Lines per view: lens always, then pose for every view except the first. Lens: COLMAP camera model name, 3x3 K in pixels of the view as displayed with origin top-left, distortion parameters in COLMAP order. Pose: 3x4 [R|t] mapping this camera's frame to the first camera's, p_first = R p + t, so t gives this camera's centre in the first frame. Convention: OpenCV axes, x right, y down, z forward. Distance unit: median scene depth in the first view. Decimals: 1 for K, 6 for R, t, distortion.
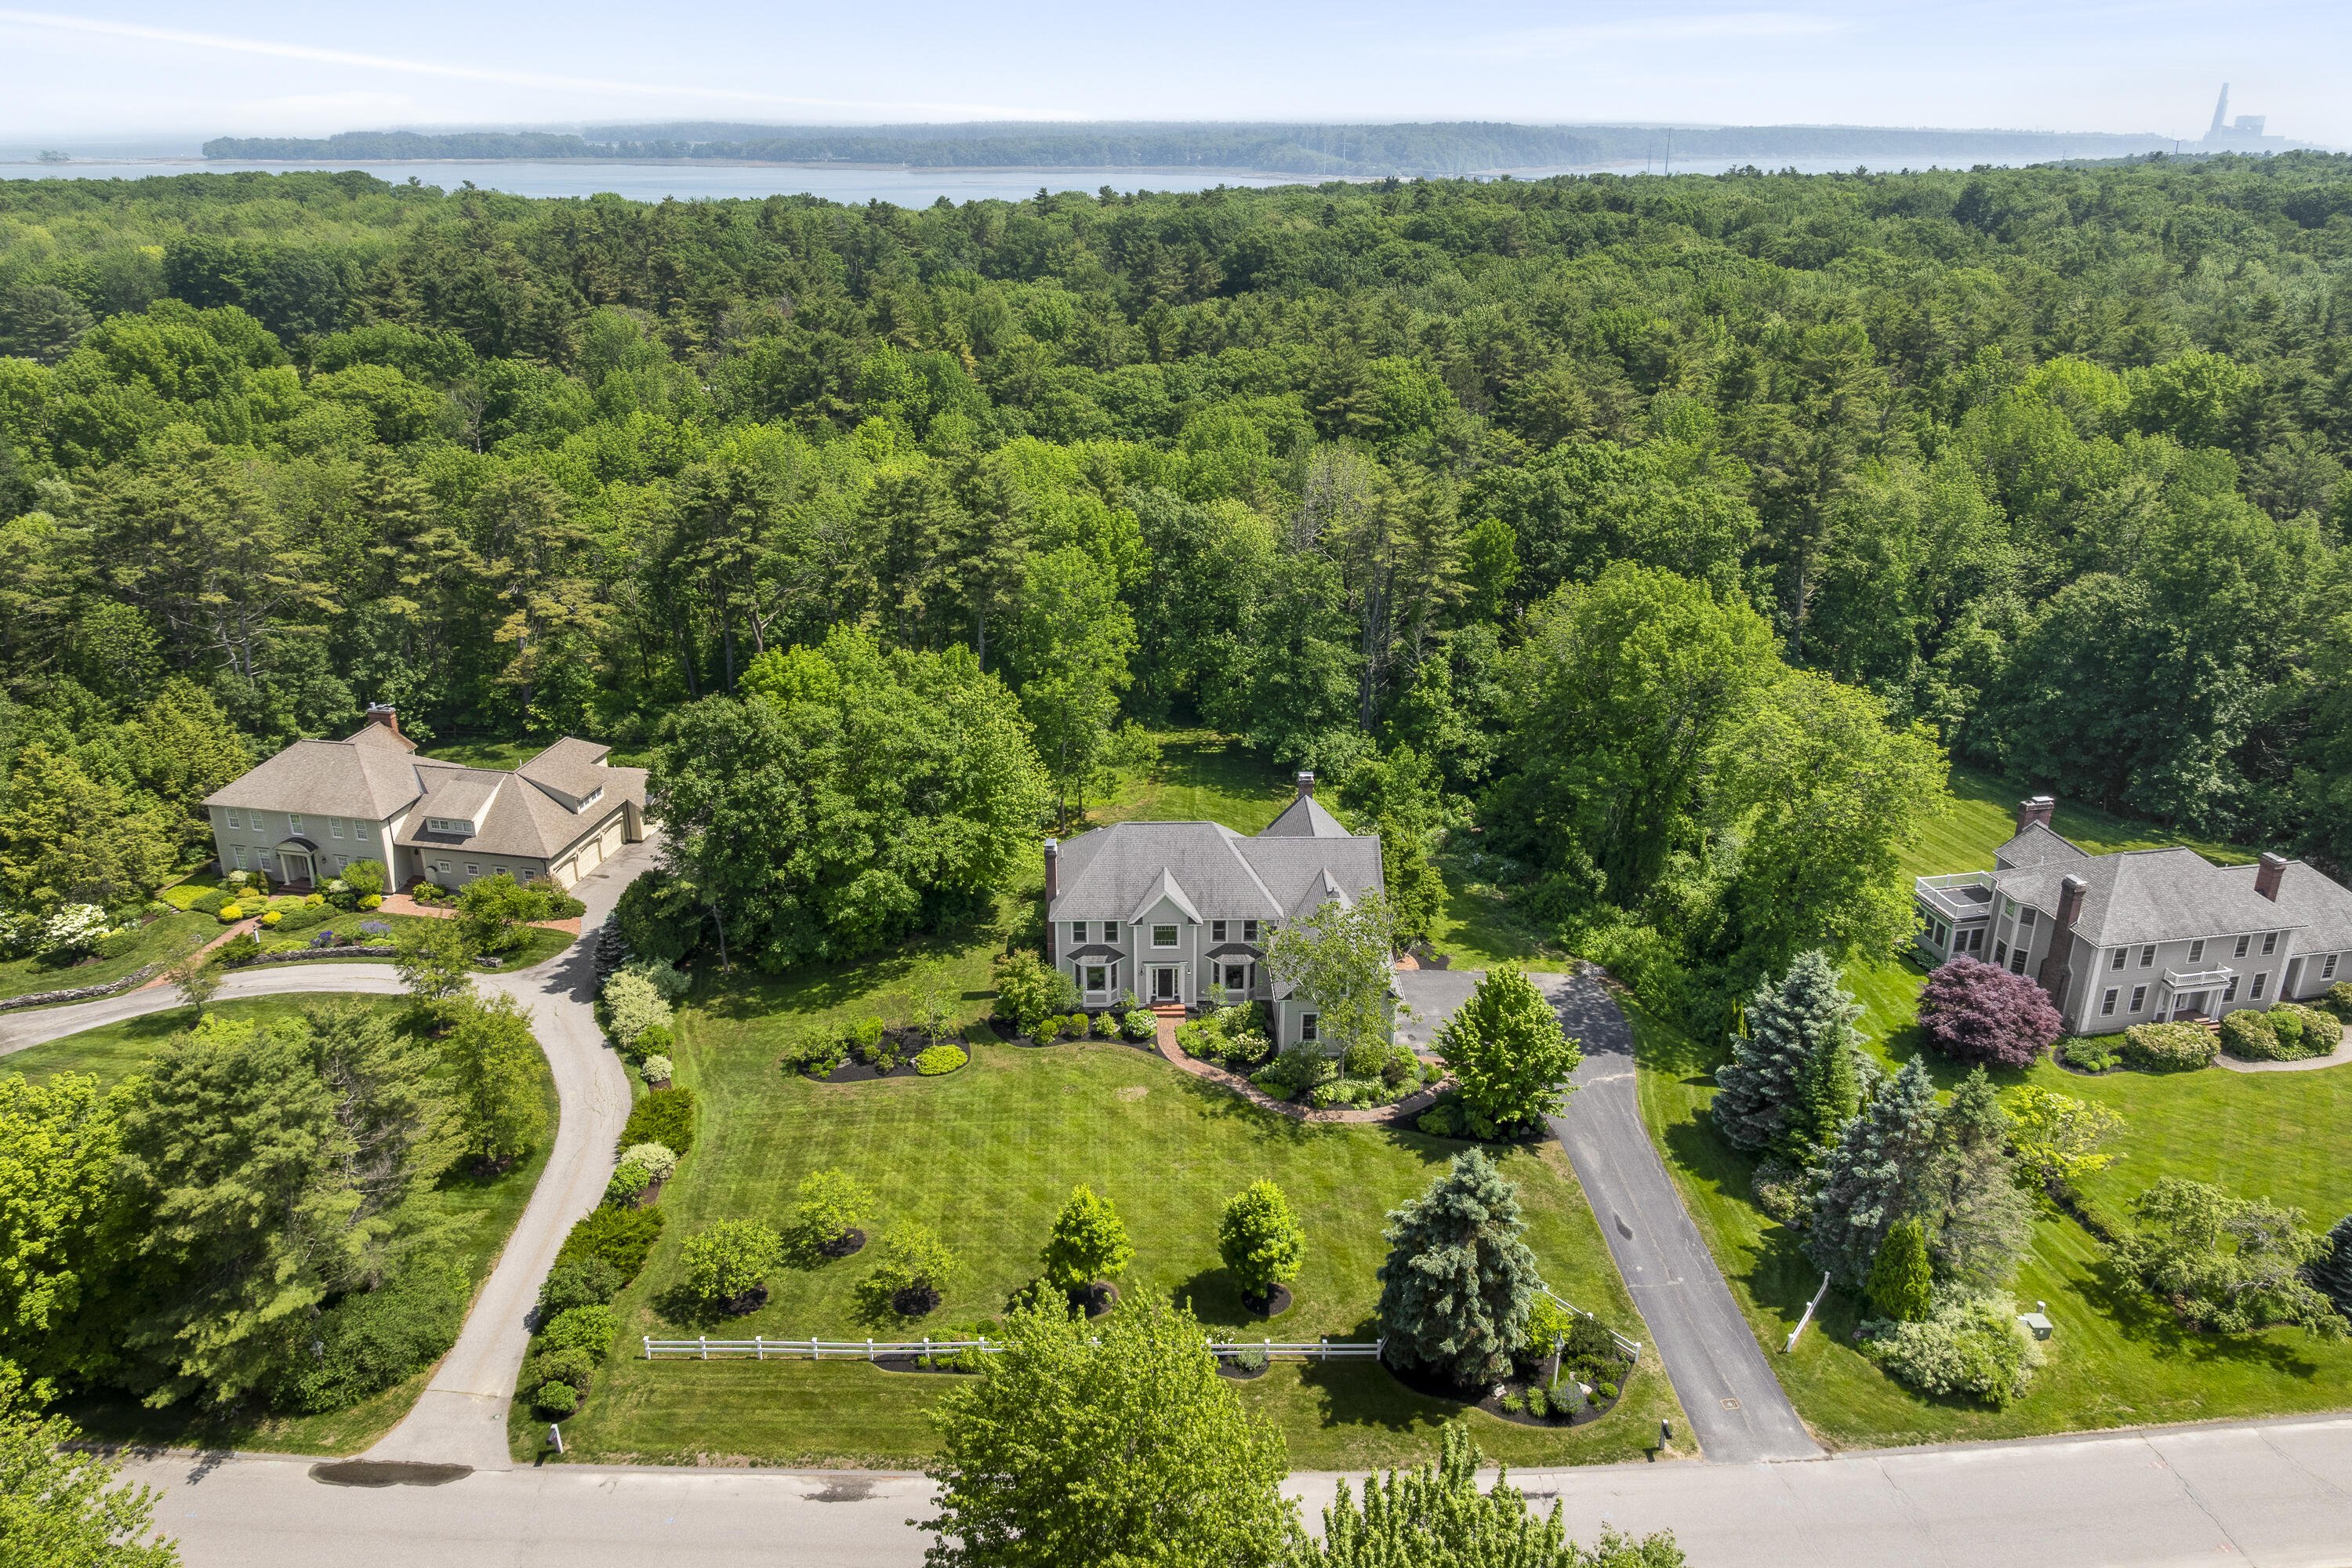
lens RADIAL K [[1618.7, 0, 1167.8], [0, 1618.7, 780.4], [0, 0, 1]] dist [0.000089, -0.002659]
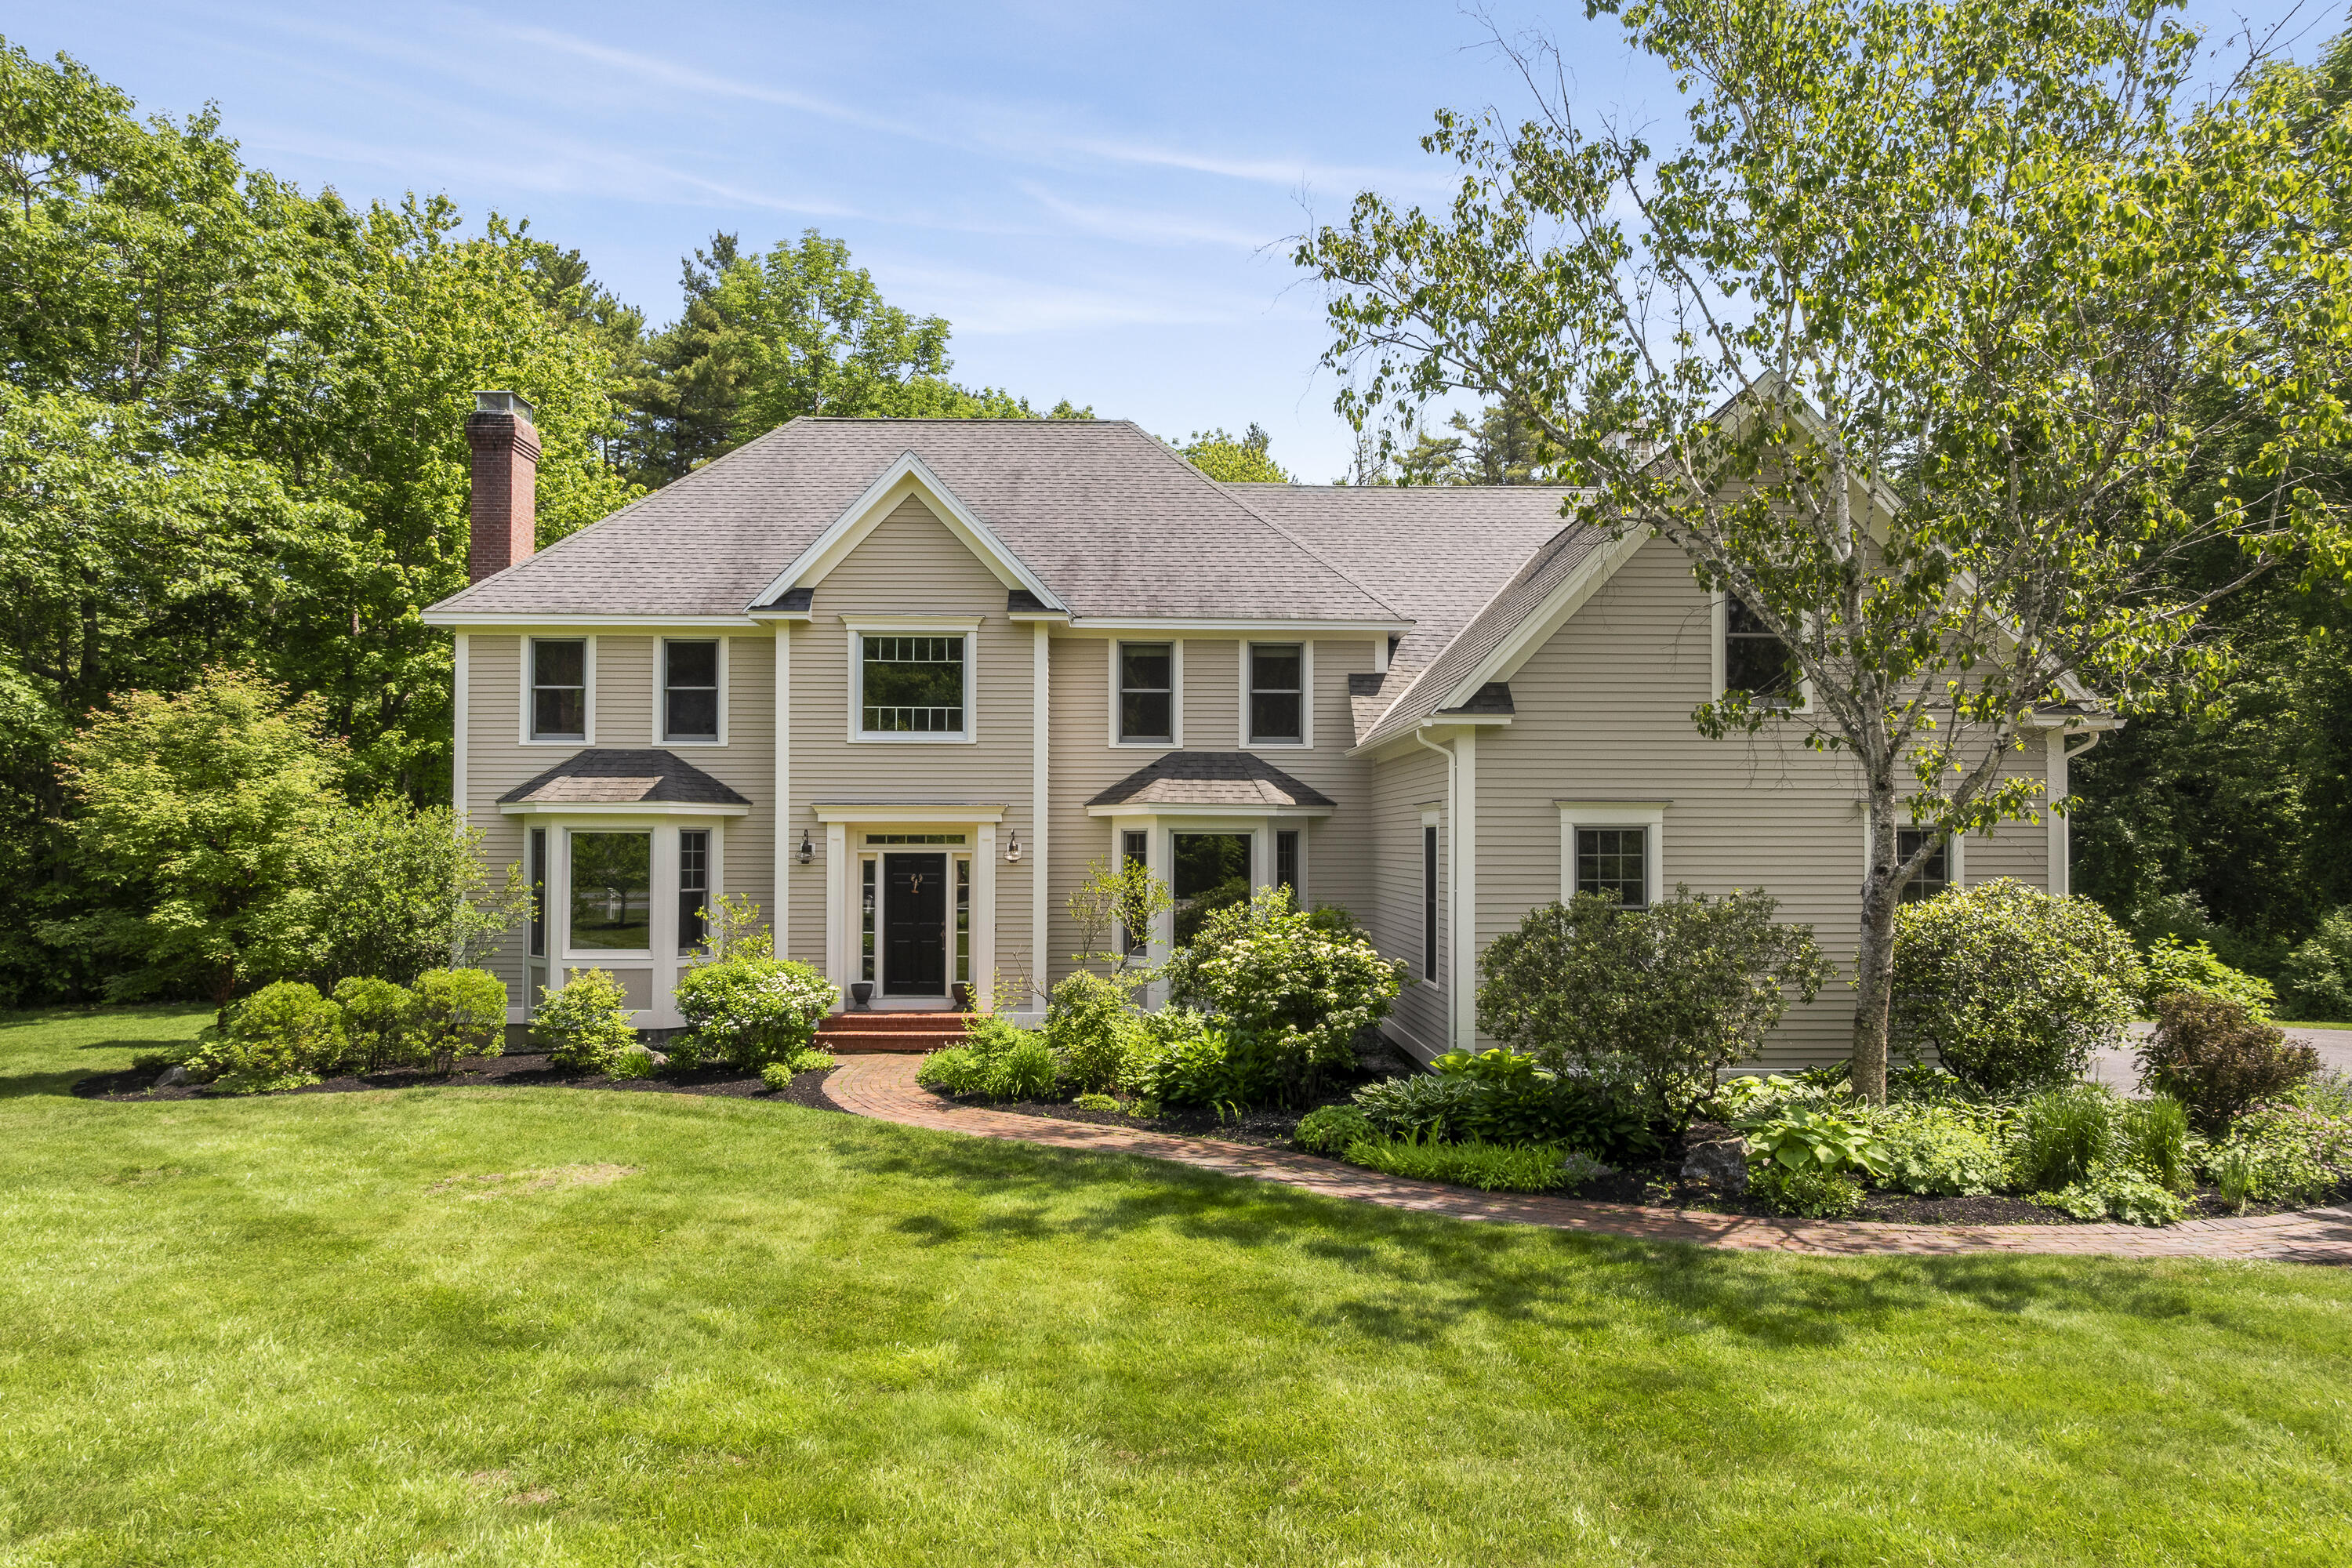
lens RADIAL K [[1644.3, 0, 1176.0], [0, 1644.3, 784.0], [0, 0, 1]] dist [0.005565, -0.001790]
pose [[0.999995, -0.002599, -0.001960, 0.036495], [0.001599, 0.916560, -0.399894, 0.201472], [0.002836, 0.399889, 0.916559, 0.776011]]
